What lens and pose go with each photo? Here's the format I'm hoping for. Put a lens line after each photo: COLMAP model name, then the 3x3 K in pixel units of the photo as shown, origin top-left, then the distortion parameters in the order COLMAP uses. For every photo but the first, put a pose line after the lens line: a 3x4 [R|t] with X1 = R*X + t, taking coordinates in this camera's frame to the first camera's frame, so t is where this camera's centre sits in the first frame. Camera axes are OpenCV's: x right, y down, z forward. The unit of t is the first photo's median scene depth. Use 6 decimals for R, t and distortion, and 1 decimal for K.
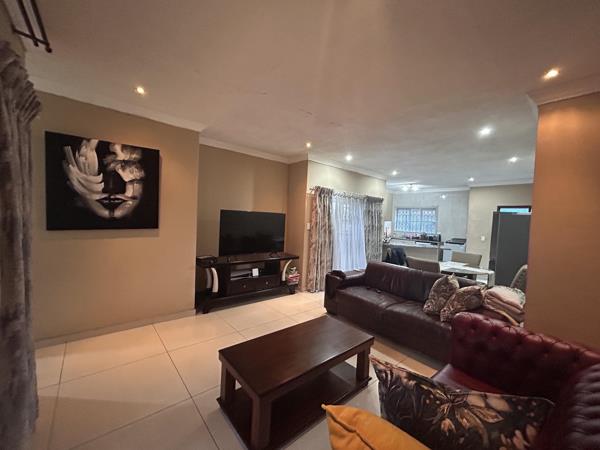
lens RADIAL K [[241.1, 0, 300.0], [0, 241.1, 225.0], [0, 0, 1]] dist [-0.001410, -0.000538]
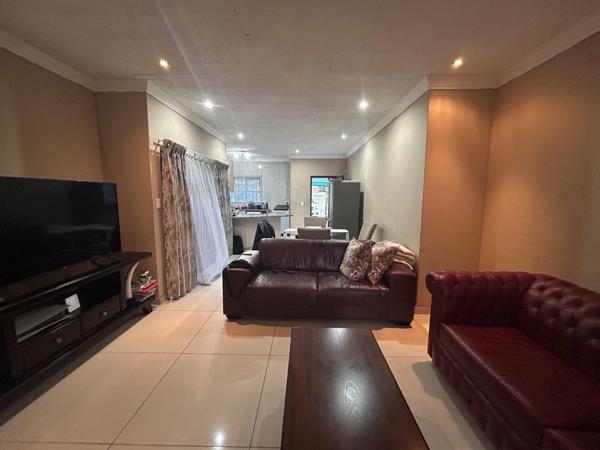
lens RADIAL K [[241.1, 0, 300.0], [0, 241.1, 225.0], [0, 0, 1]] dist [-0.001410, -0.000538]
pose [[0.663920, -0.136113, 0.735312, -0.193049], [0.046726, 0.988925, 0.140869, -0.010346], [-0.746342, -0.059167, 0.662927, 0.293417]]
